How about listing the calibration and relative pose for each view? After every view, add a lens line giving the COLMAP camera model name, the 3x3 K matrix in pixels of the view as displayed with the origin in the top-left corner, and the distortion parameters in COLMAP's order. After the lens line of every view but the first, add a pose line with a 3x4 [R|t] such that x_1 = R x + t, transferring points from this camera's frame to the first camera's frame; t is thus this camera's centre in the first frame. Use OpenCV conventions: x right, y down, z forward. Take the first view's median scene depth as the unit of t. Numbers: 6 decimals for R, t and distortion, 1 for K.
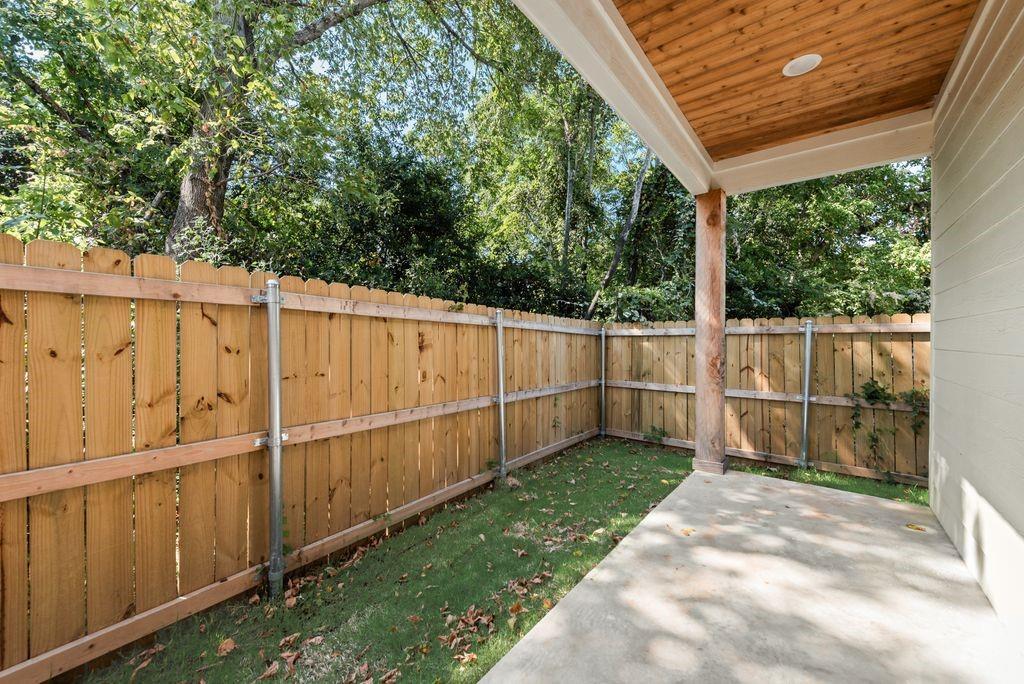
lens RADIAL K [[398.2, 0, 507.2], [0, 398.2, 336.7], [0, 0, 1]] dist [-0.004596, -0.000736]
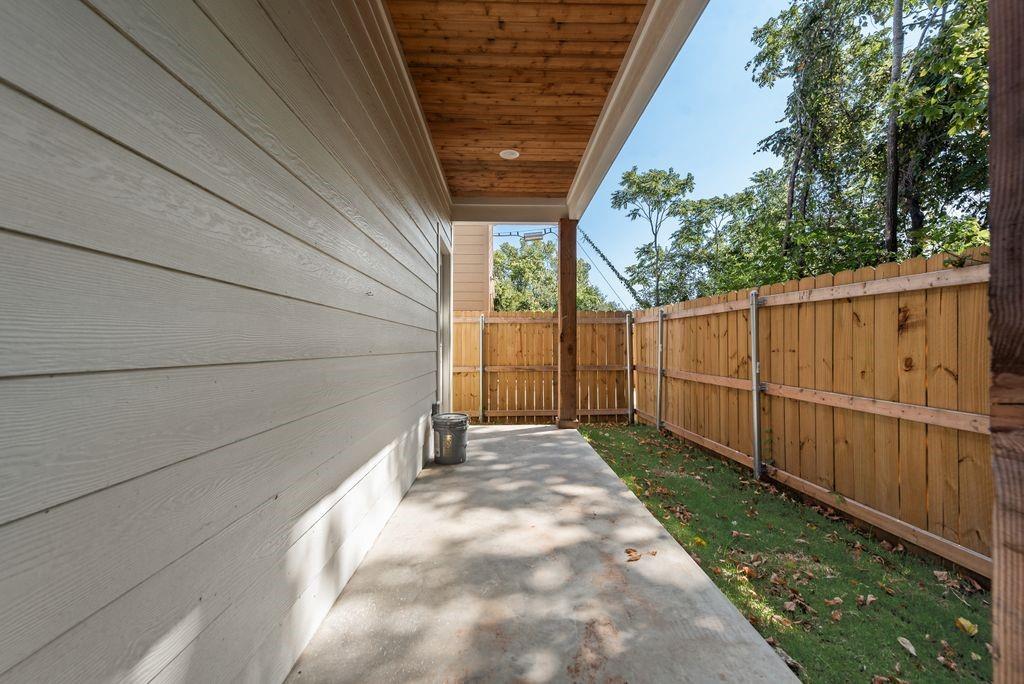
lens RADIAL K [[398.2, 0, 514.1], [0, 398.2, 344.8], [0, 0, 1]] dist [-0.004596, -0.000736]
pose [[-0.765443, -0.015351, -0.643321, 1.043283], [-0.009274, 0.999875, -0.012825, 0.096047], [0.643437, -0.003851, -0.765489, 1.339328]]
